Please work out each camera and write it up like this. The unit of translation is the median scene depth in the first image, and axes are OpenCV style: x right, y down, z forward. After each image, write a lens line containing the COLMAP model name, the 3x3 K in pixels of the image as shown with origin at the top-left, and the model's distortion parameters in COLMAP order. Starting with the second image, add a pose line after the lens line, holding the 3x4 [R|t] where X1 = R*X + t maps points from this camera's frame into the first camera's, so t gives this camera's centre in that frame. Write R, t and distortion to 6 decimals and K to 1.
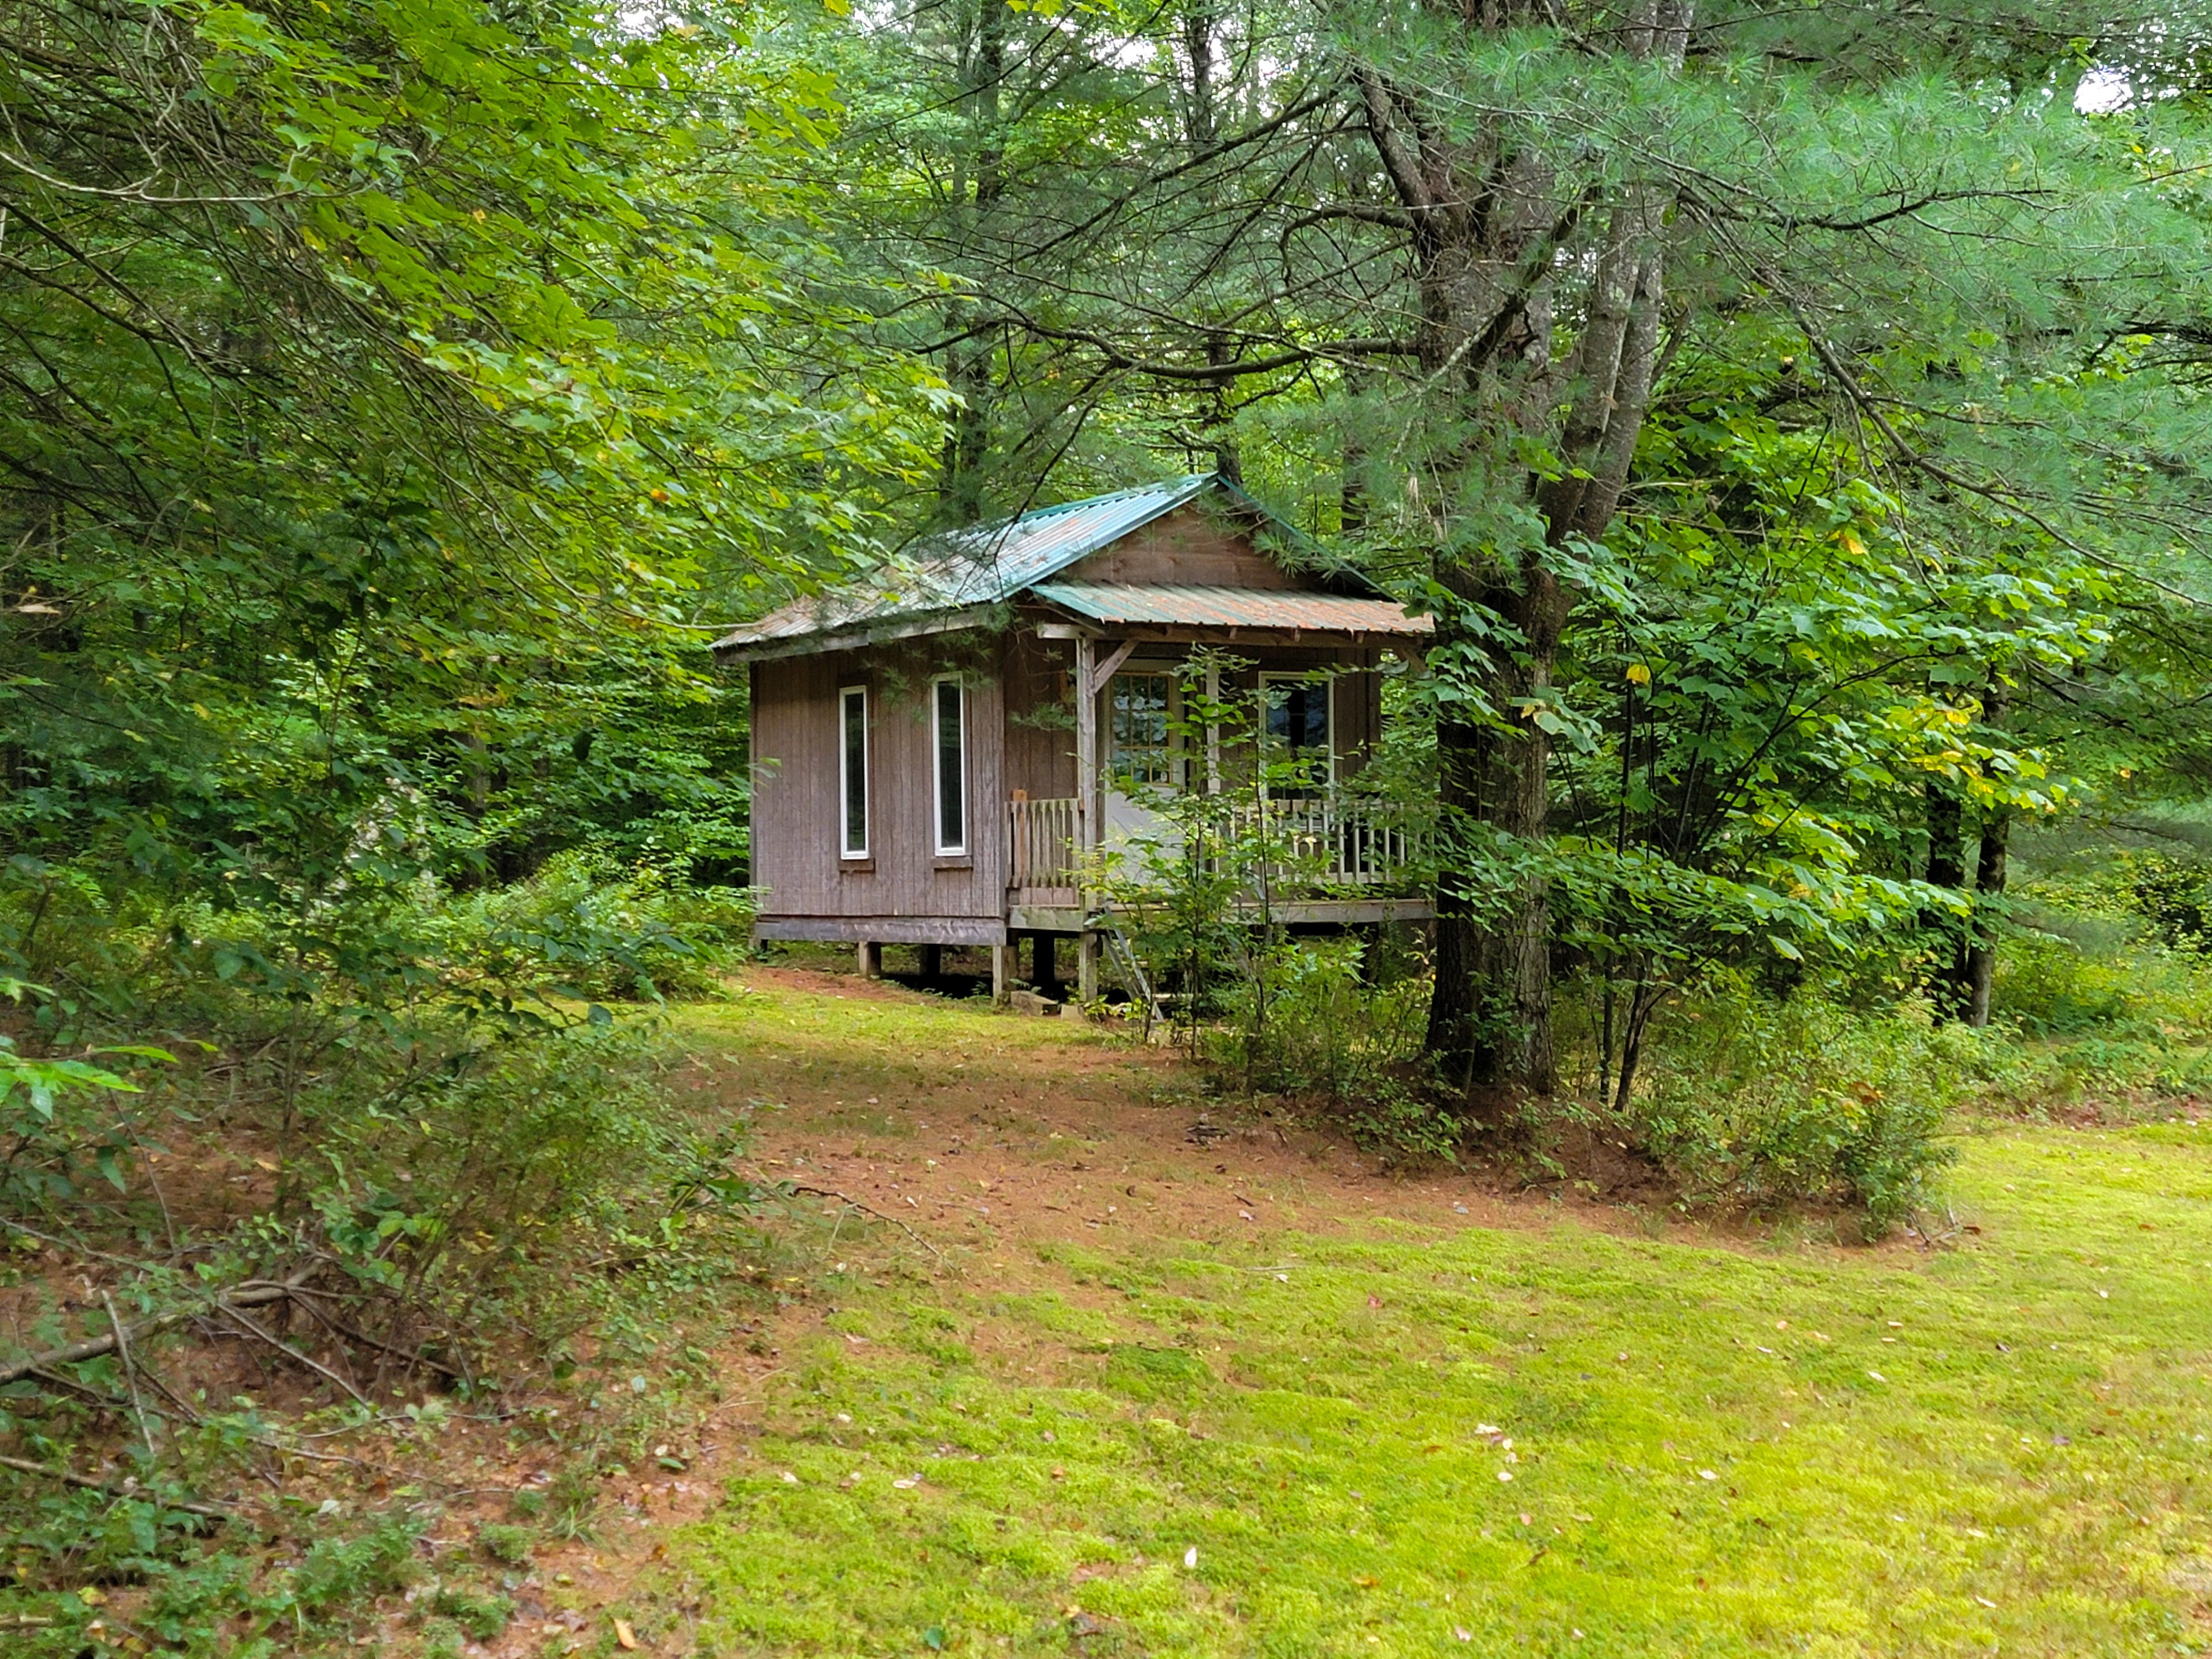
lens RADIAL K [[1536.4, 0, 1101.0], [0, 1536.4, 822.6], [0, 0, 1]] dist [0.060537, -0.014040]
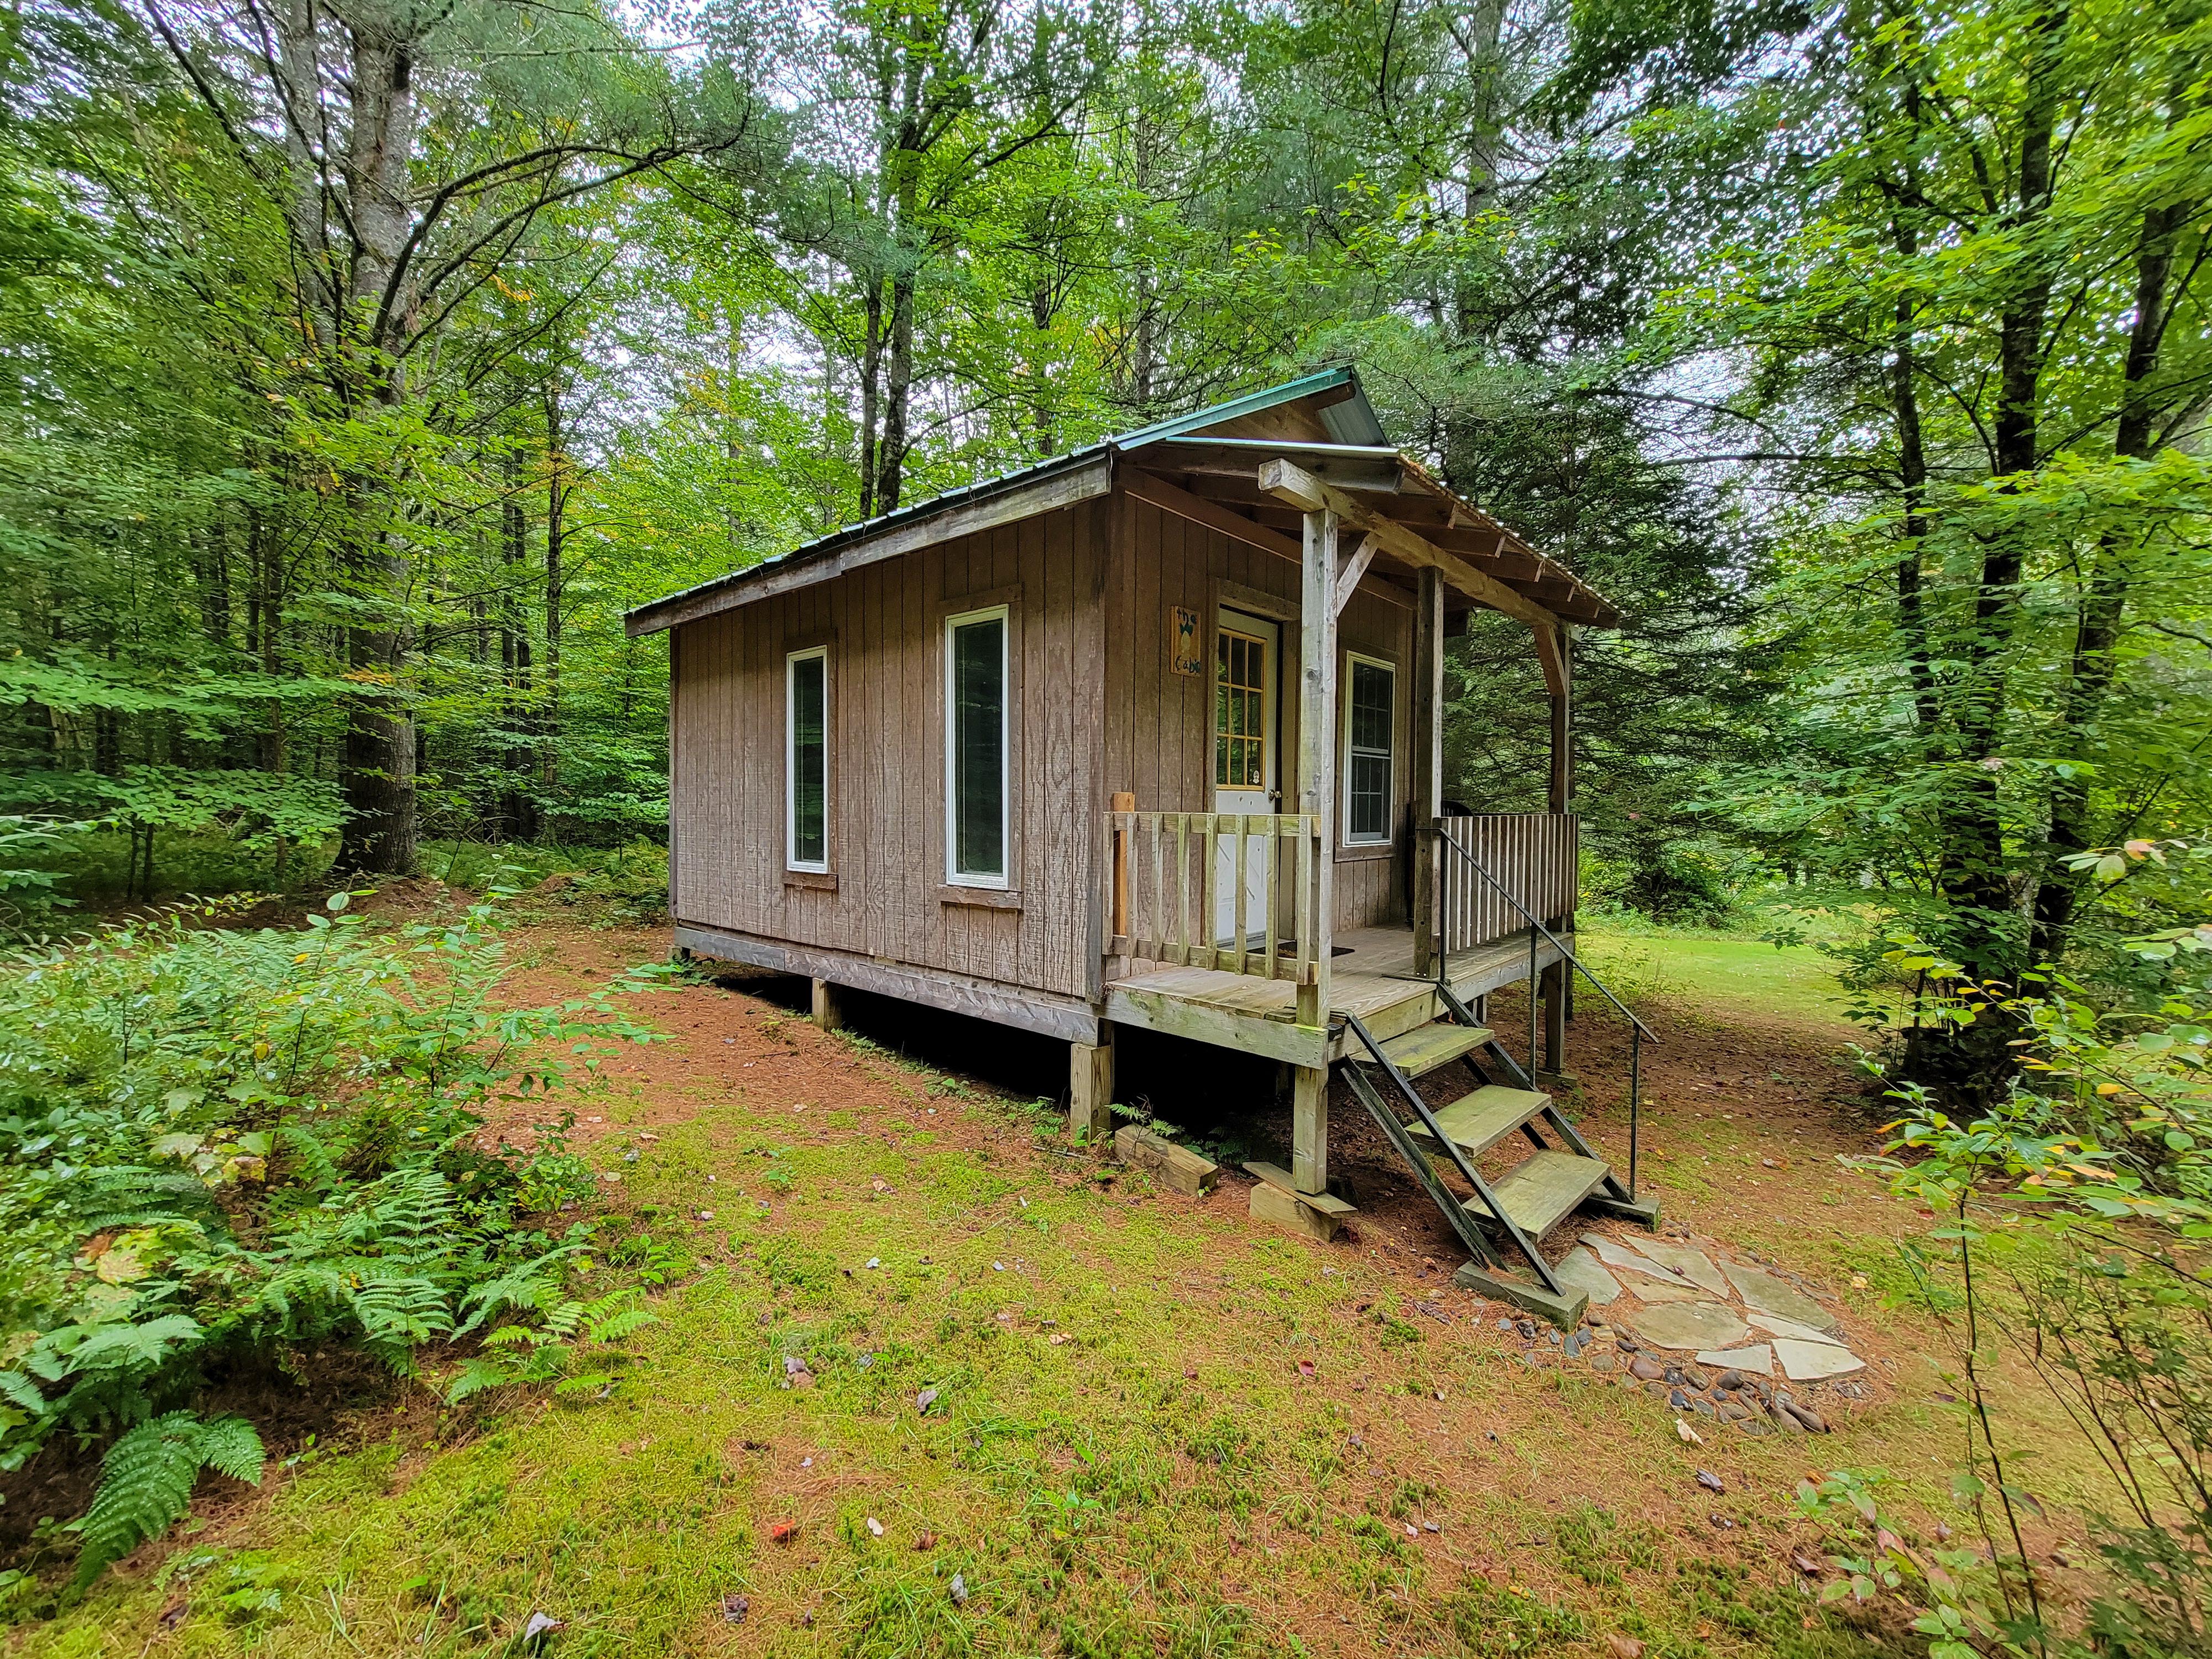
lens RADIAL K [[899.1, 0, 1119.1], [0, 899.1, 846.0], [0, 0, 1]] dist [-0.003880, 0.001794]
pose [[0.975326, 0.010025, 0.220543, -0.112175], [-0.020090, 0.998854, 0.043442, -0.013232], [-0.219855, -0.046801, 0.974409, 0.550173]]
